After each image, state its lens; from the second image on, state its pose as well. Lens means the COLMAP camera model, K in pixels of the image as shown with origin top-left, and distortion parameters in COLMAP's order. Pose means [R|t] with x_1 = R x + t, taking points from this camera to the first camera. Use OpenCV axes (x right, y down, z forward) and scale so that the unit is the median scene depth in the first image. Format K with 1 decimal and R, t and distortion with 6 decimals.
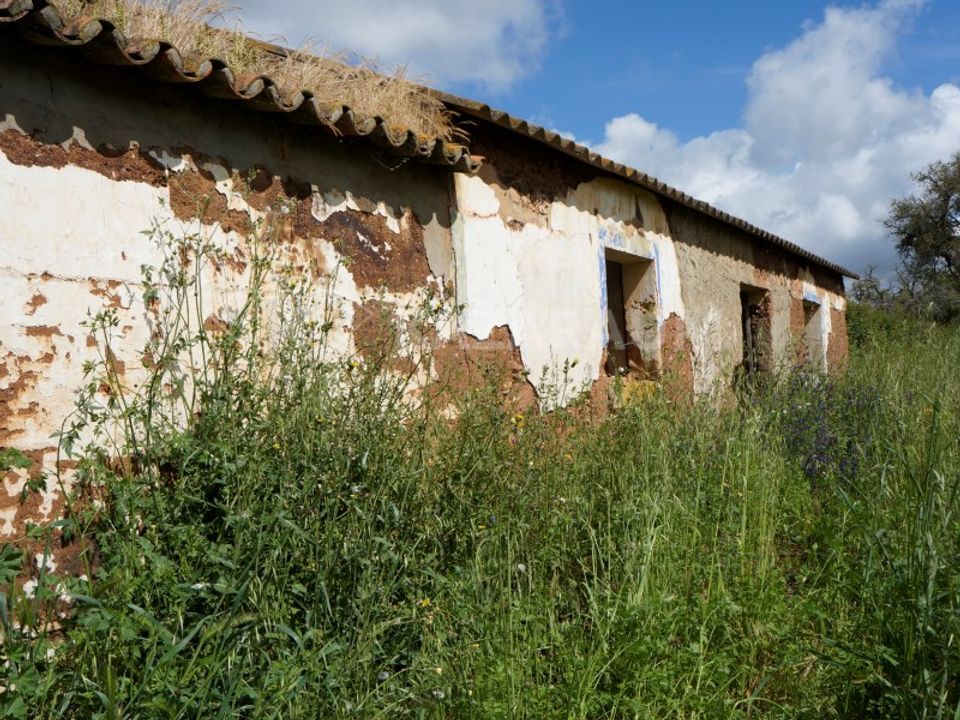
lens RADIAL K [[989.7, 0, 480.0], [0, 989.7, 360.0], [0, 0, 1]] dist [-0.007525, 0.016021]
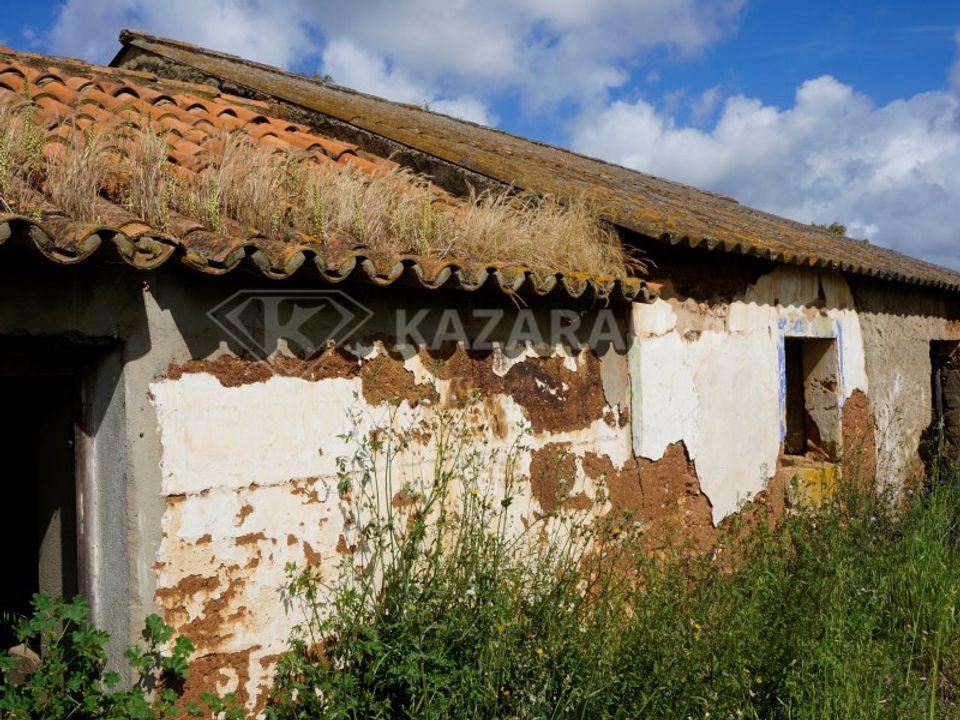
lens RADIAL K [[982.1, 0, 480.0], [0, 982.1, 360.0], [0, 0, 1]] dist [0.010474, -0.008911]
pose [[0.985774, 0.019838, -0.166904, -0.010465], [-0.015085, 0.999445, 0.029700, -0.156641], [0.167401, -0.026760, 0.985526, -0.008712]]
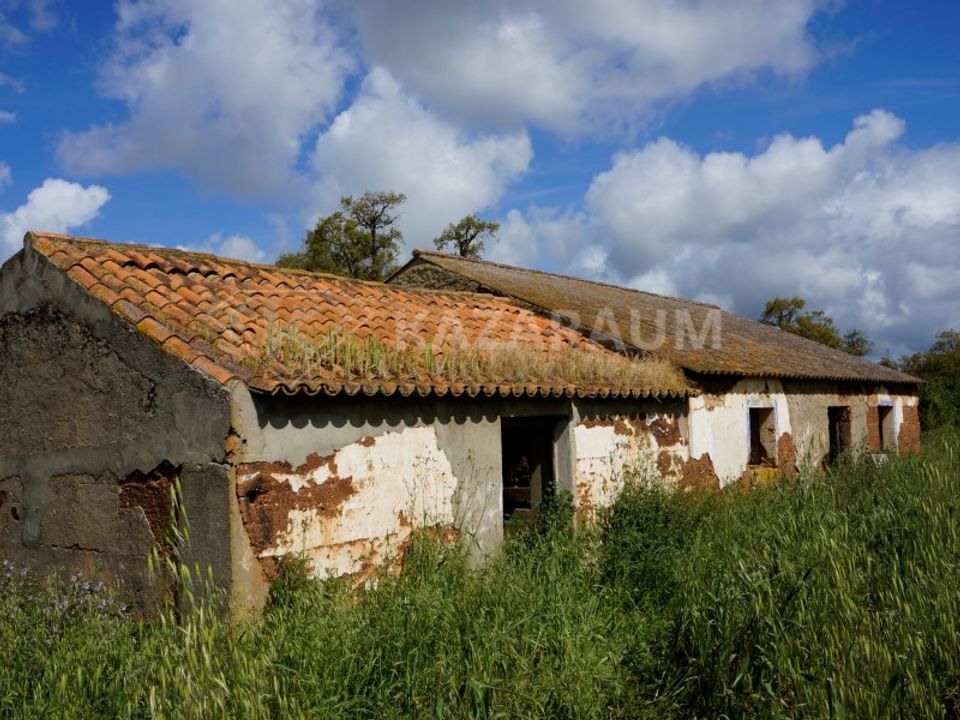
lens RADIAL K [[1010.9, 0, 480.0], [0, 1010.9, 360.0], [0, 0, 1]] dist [0.001931, 0.009652]
pose [[0.990687, 0.013359, -0.135501, -0.211290], [-0.016283, 0.999657, -0.020493, -0.221721], [0.135181, 0.022509, 0.990565, -1.688972]]
